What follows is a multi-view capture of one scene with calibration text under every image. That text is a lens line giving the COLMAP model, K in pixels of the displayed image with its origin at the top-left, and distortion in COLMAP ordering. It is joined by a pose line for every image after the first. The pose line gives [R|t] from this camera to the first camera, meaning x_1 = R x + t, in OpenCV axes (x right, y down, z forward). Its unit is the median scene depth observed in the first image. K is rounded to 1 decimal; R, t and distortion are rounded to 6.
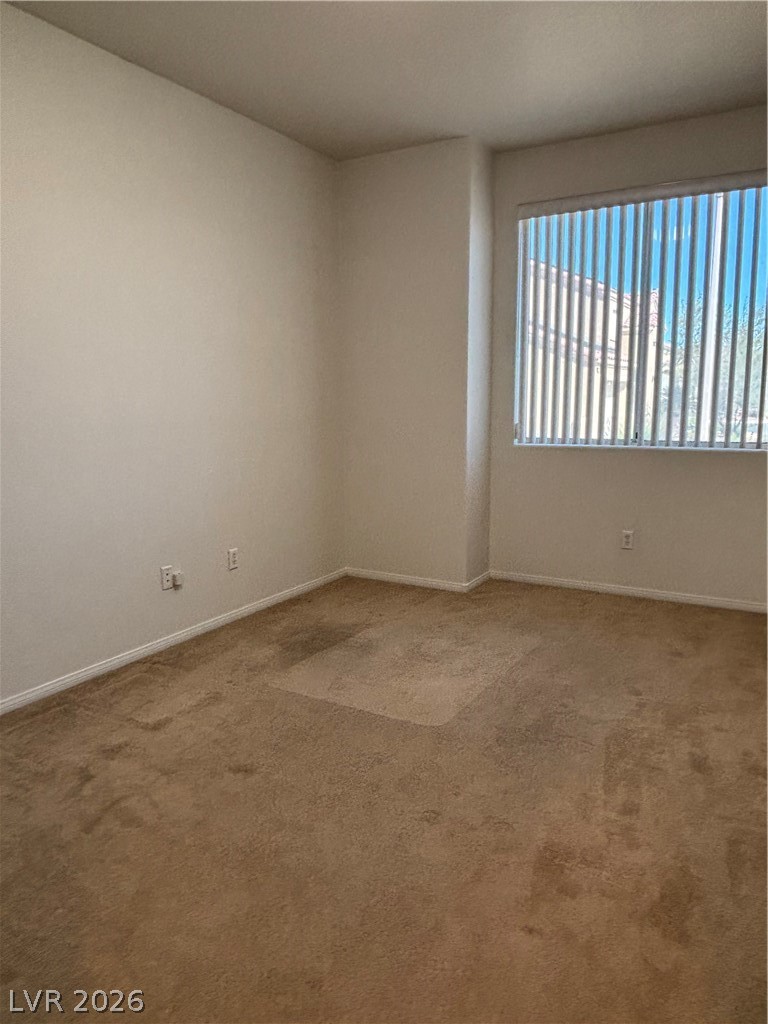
lens RADIAL K [[714.5, 0, 384.0], [0, 714.5, 512.0], [0, 0, 1]] dist [0.023866, -0.003487]
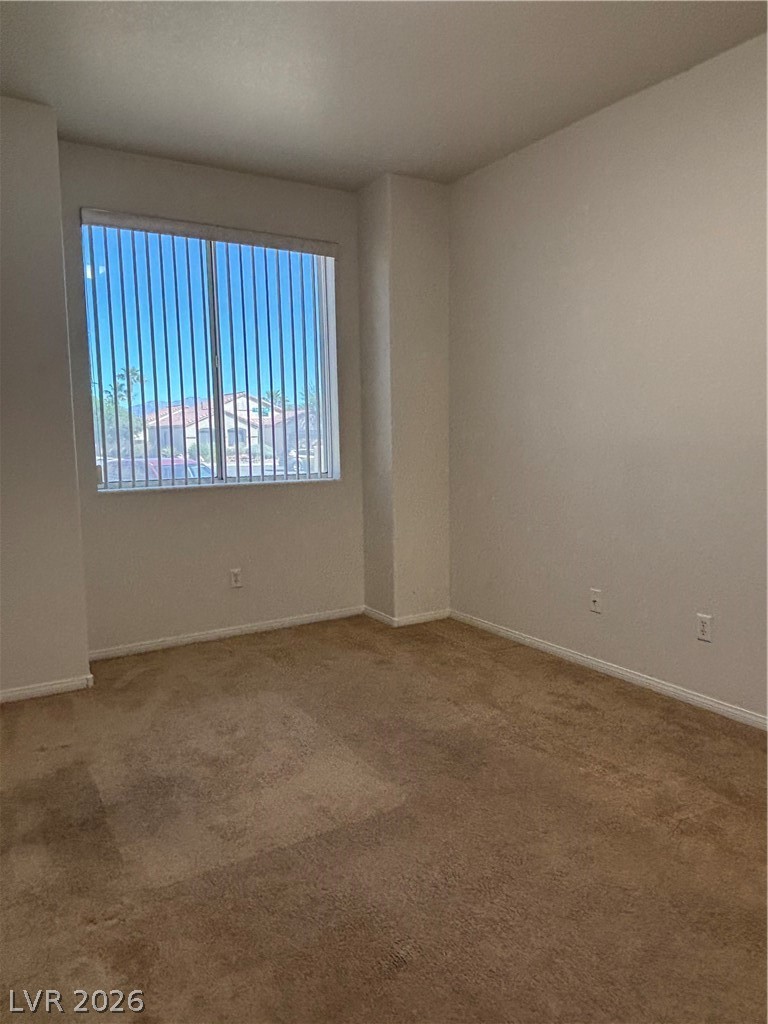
lens RADIAL K [[715.0, 0, 385.2], [0, 715.0, 493.8], [0, 0, 1]] dist [0.082584, -0.115671]
pose [[0.465381, -0.073380, 0.882063, -0.430497], [0.152334, 0.988327, 0.001848, -0.046737], [-0.871903, 0.133508, 0.471127, 0.352082]]
